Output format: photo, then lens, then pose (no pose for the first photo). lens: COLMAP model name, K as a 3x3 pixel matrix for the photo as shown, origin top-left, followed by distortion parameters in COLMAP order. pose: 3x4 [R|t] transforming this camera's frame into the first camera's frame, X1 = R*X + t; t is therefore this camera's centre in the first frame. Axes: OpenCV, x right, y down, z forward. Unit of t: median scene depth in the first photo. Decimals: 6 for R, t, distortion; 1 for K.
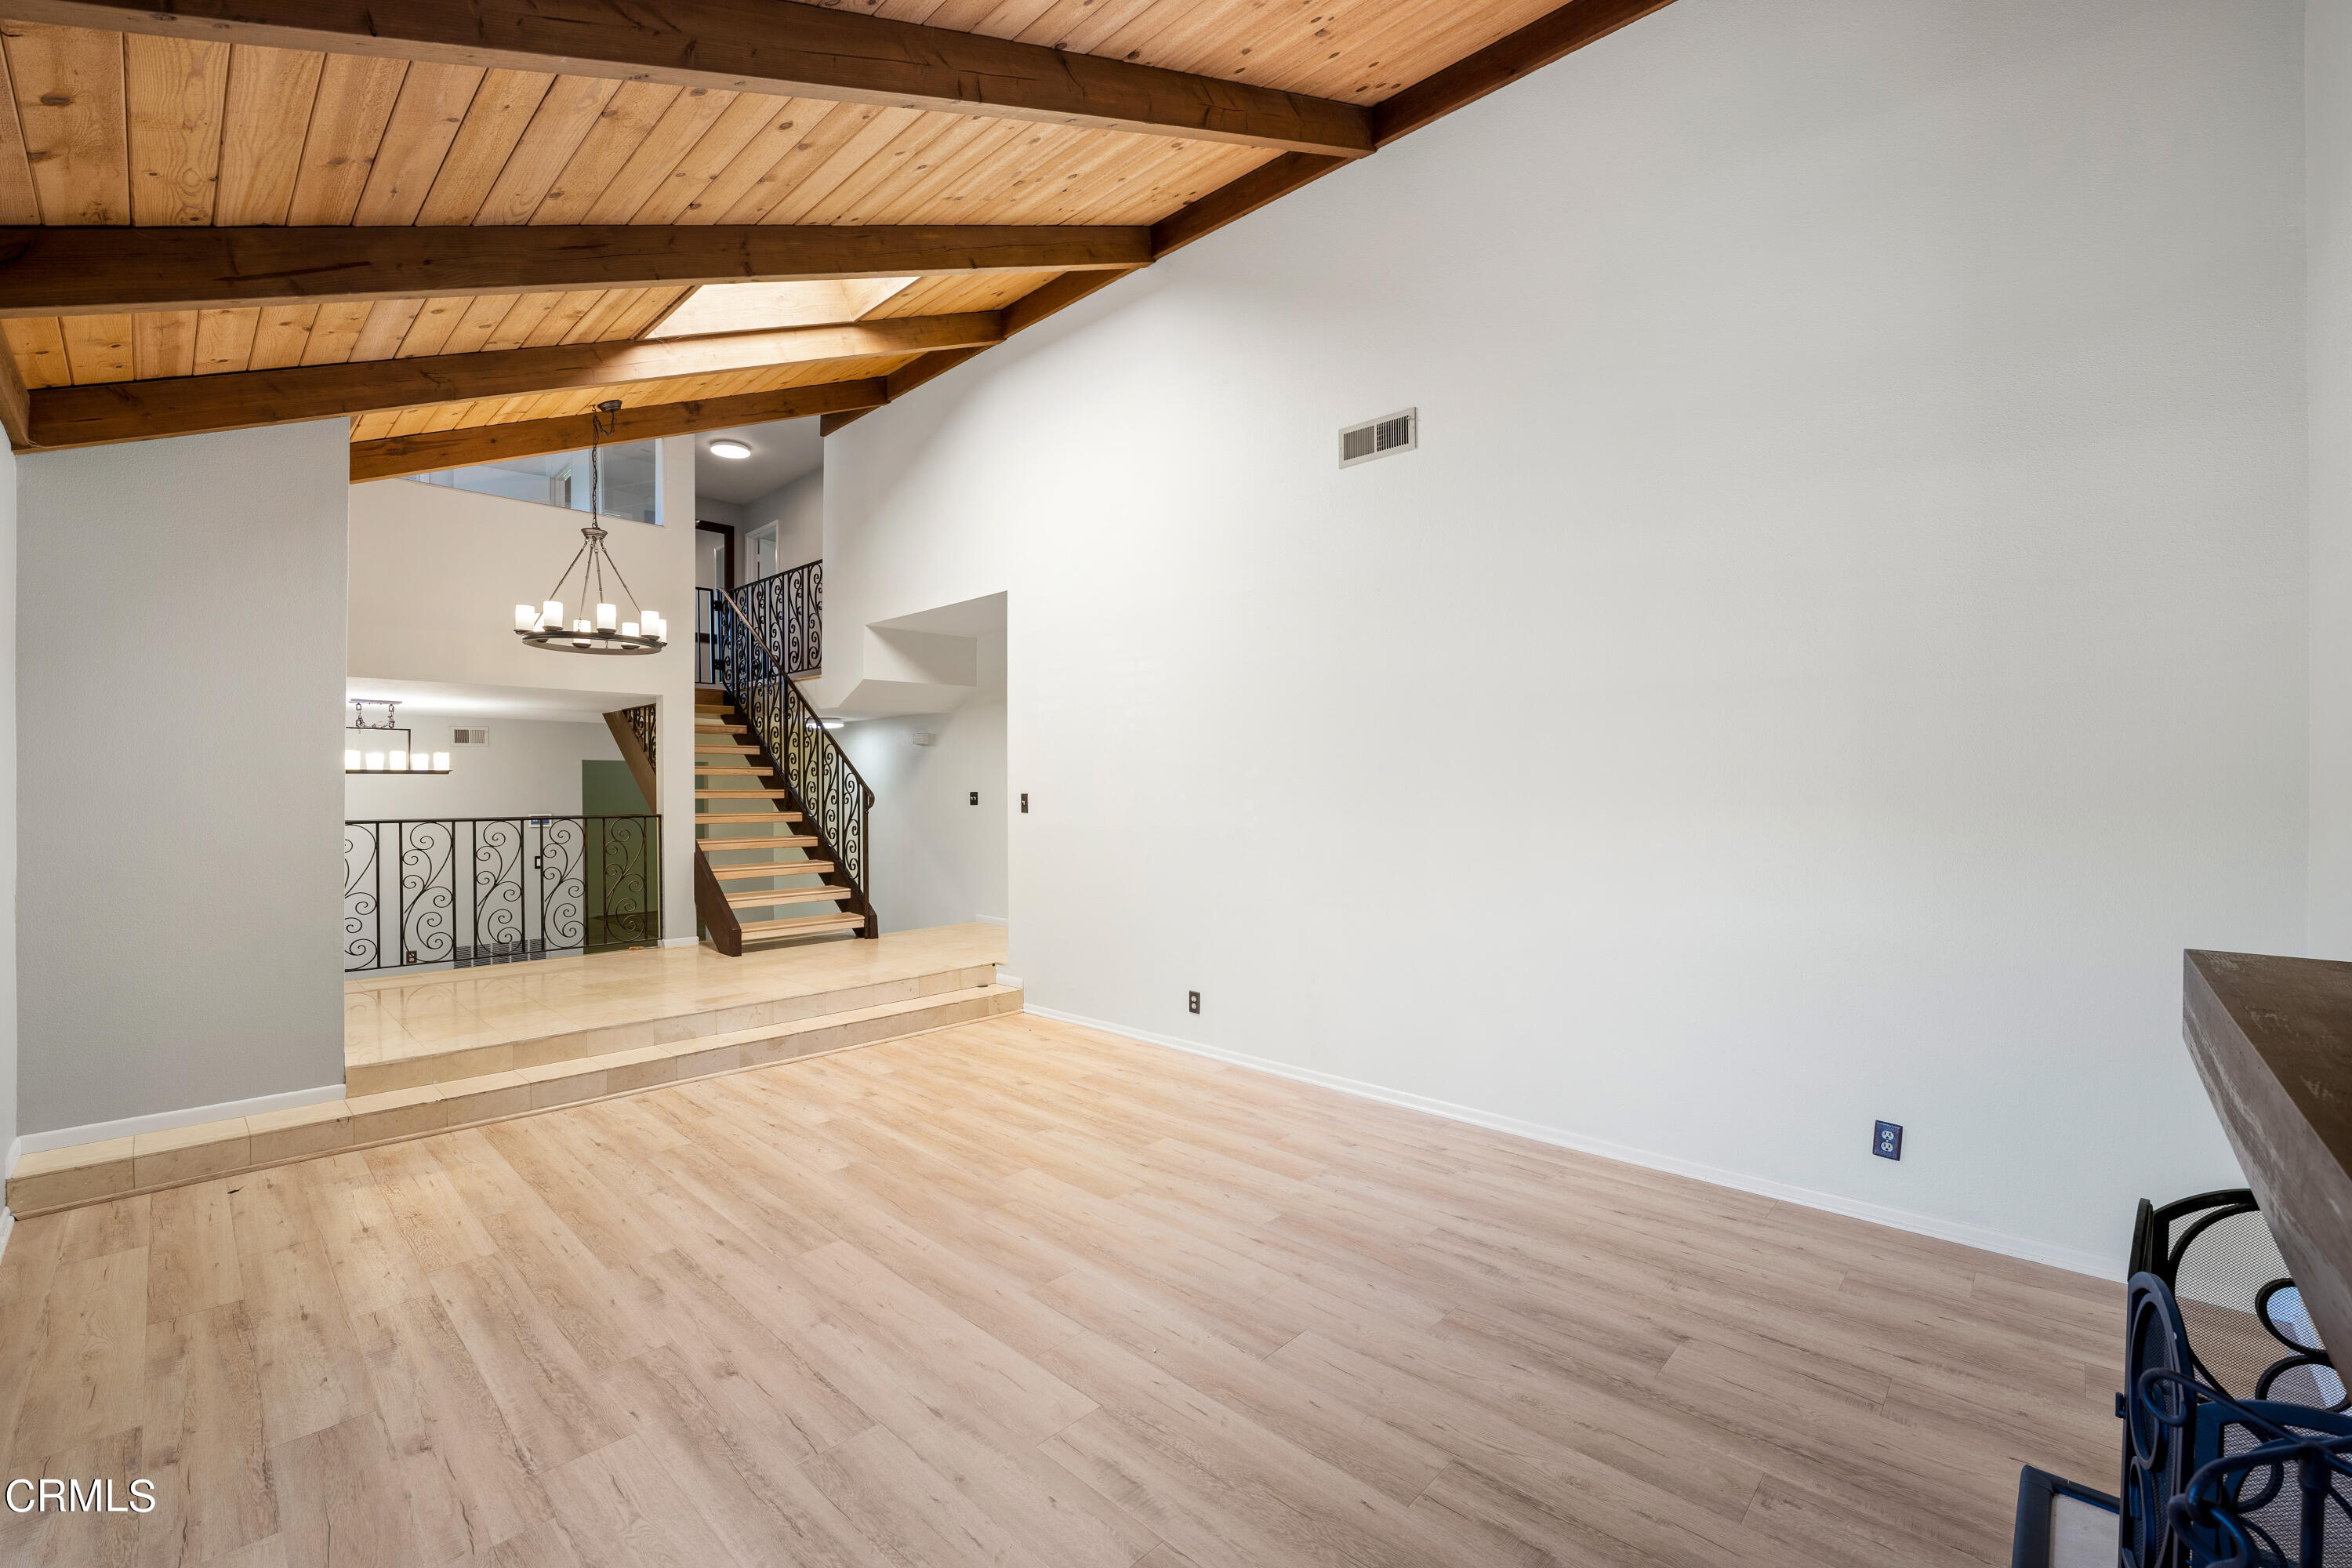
lens RADIAL K [[962.4, 0, 1168.6], [0, 962.4, 792.5], [0, 0, 1]] dist [-0.029953, 0.004439]
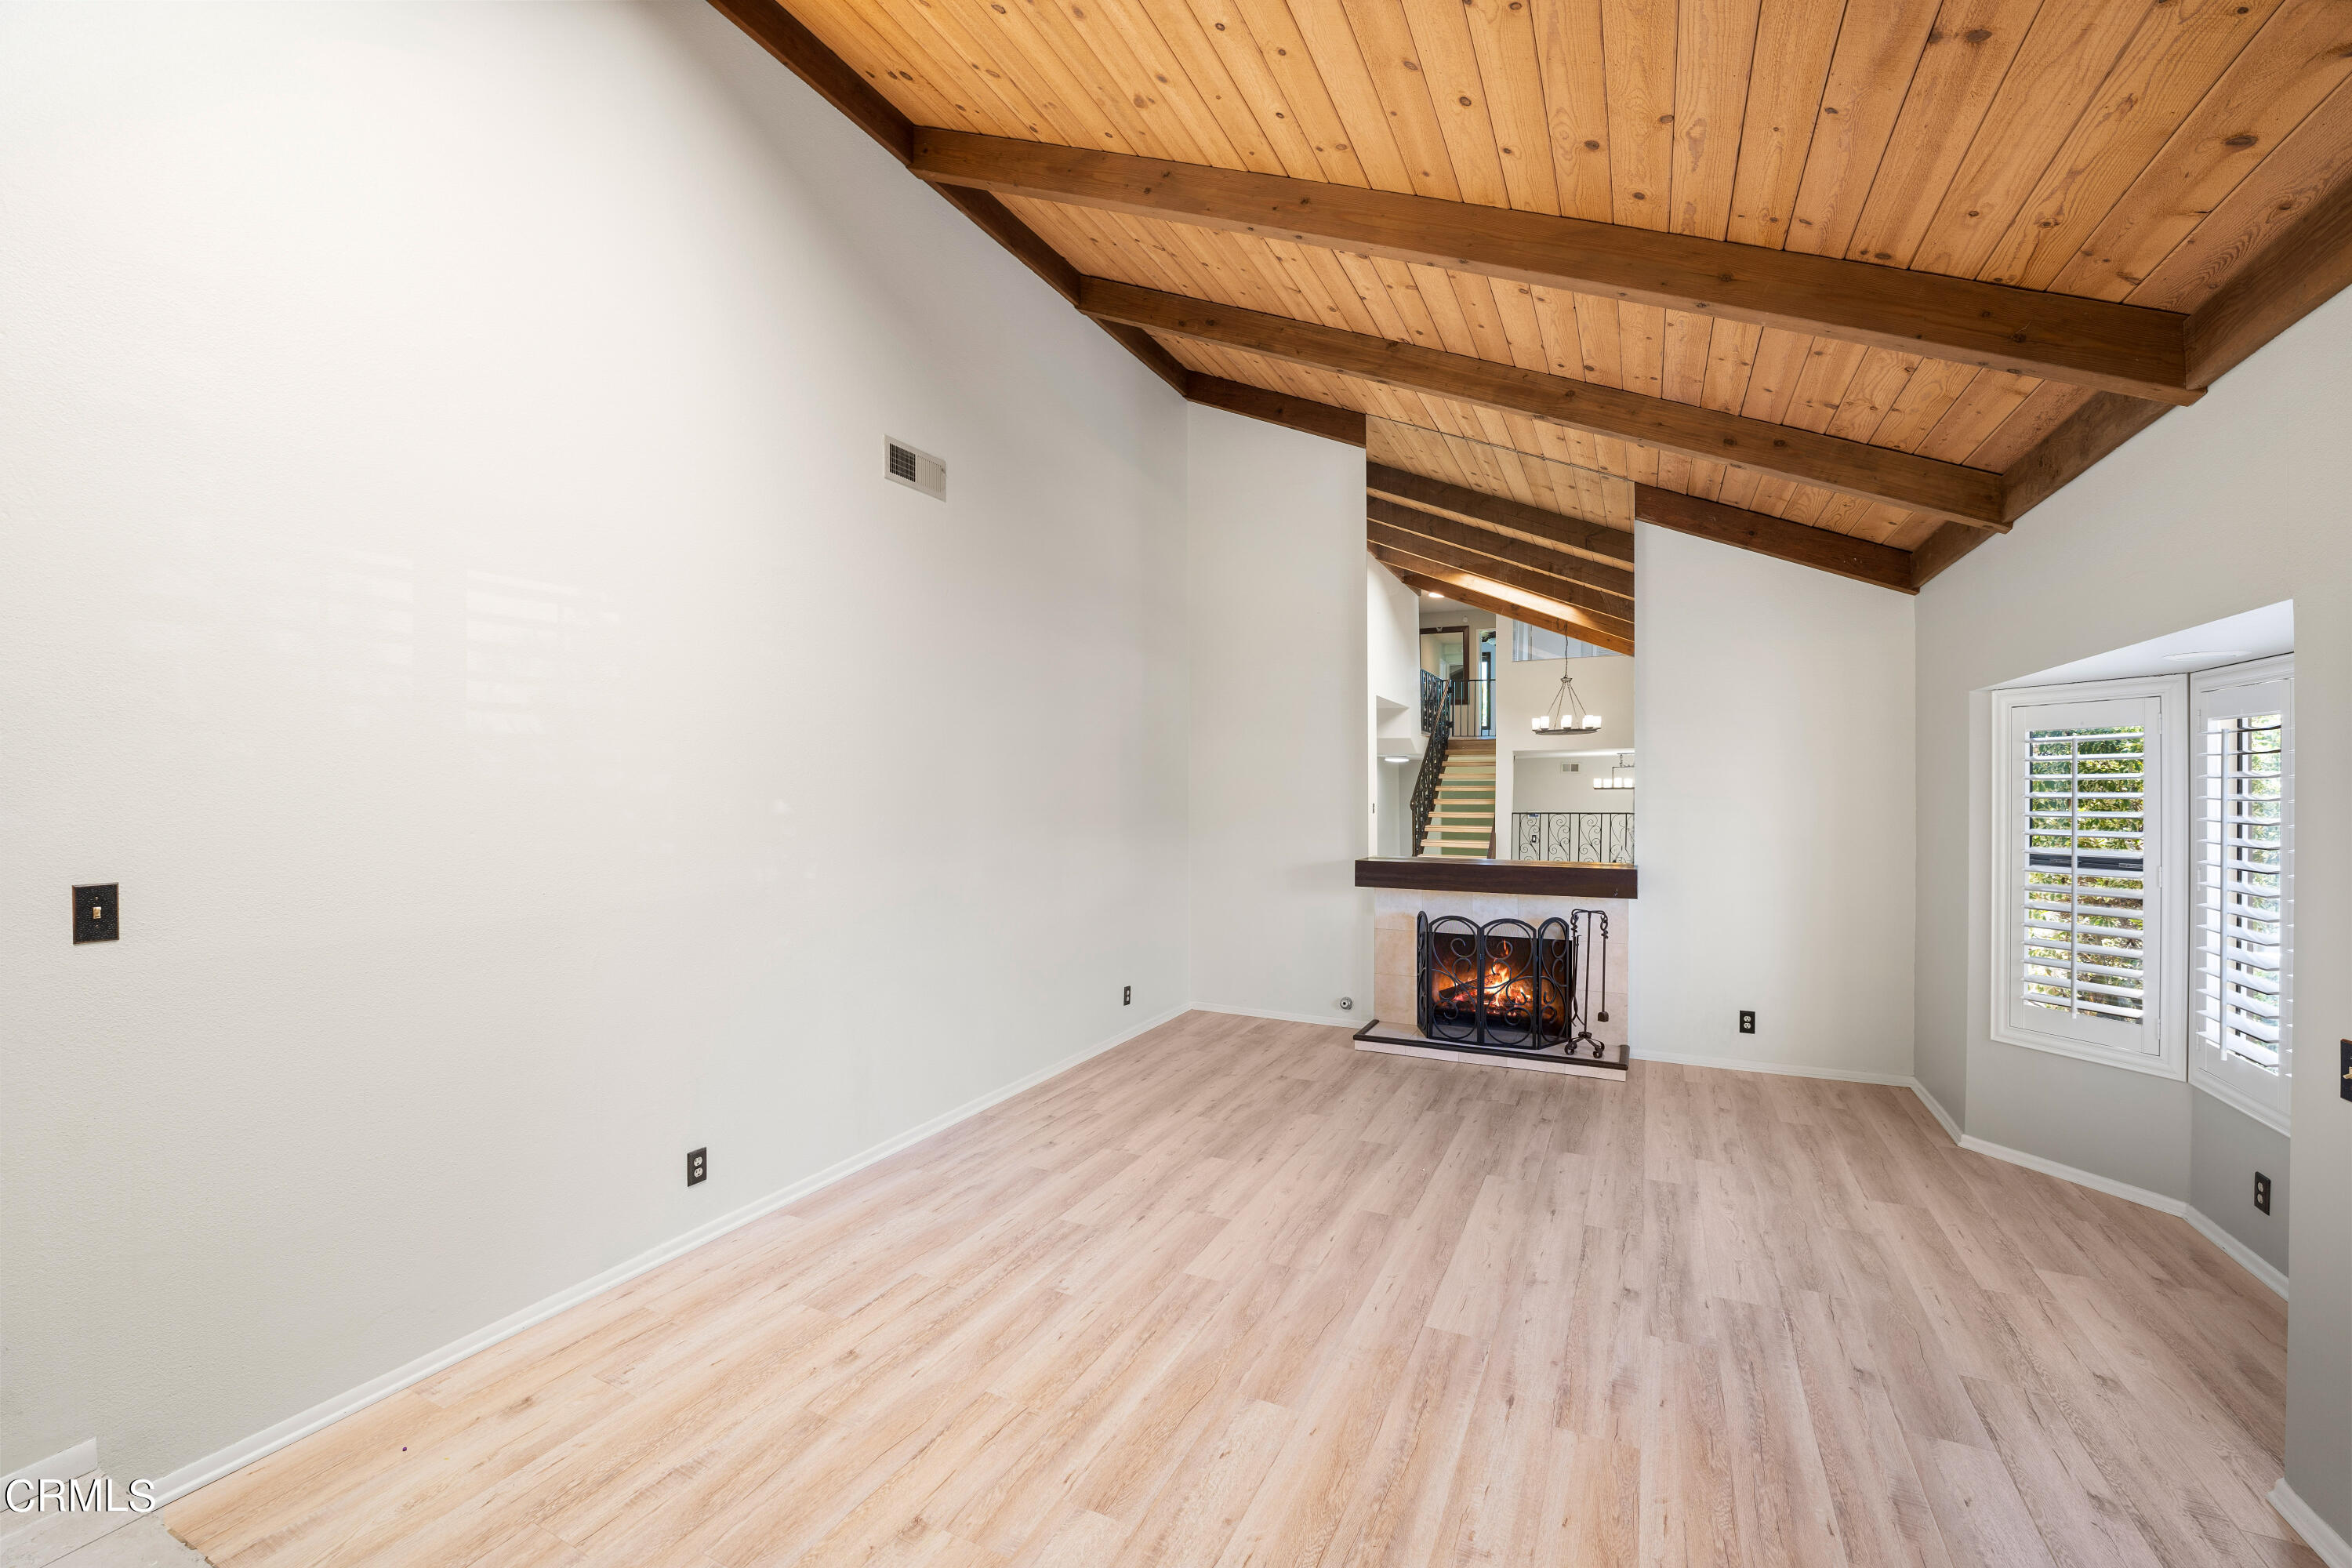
lens RADIAL K [[962.4, 0, 1172.2], [0, 962.4, 793.8], [0, 0, 1]] dist [-0.029953, 0.004439]
pose [[-0.288436, -0.007134, 0.957473, -1.019008], [0.007944, 0.999920, 0.009843, -0.054974], [-0.957466, 0.010445, -0.288357, 1.317080]]
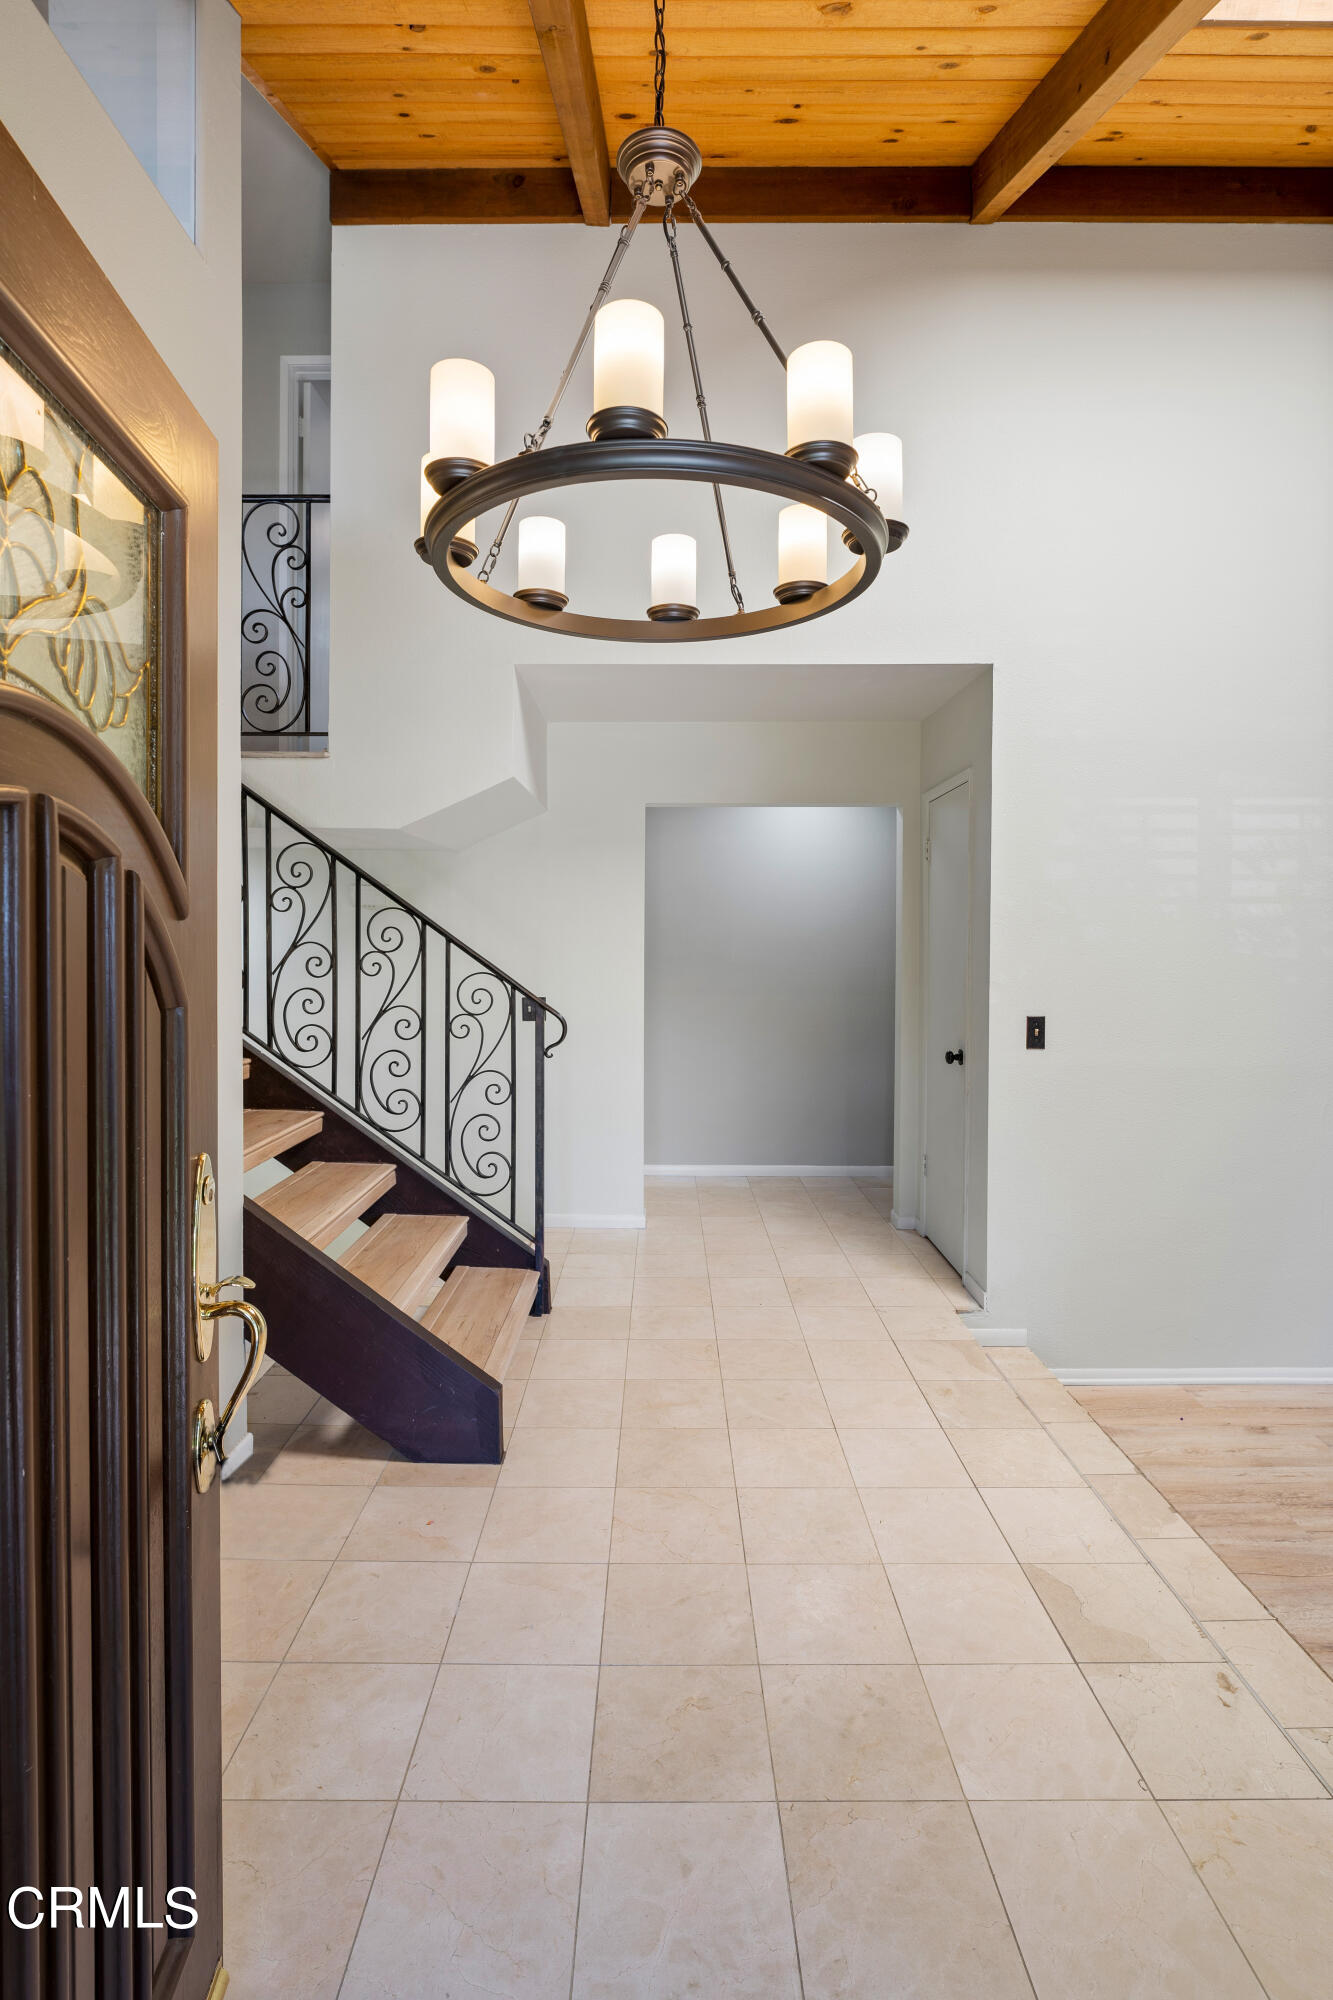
lens RADIAL K [[978.4, 0, 653.8], [0, 978.4, 968.6], [0, 0, 1]] dist [-0.021890, -0.000652]
pose [[0.735436, -0.007629, 0.677551, -1.292997], [0.002922, 0.999963, 0.008089, -0.059518], [-0.677588, -0.003969, 0.735431, 1.291782]]
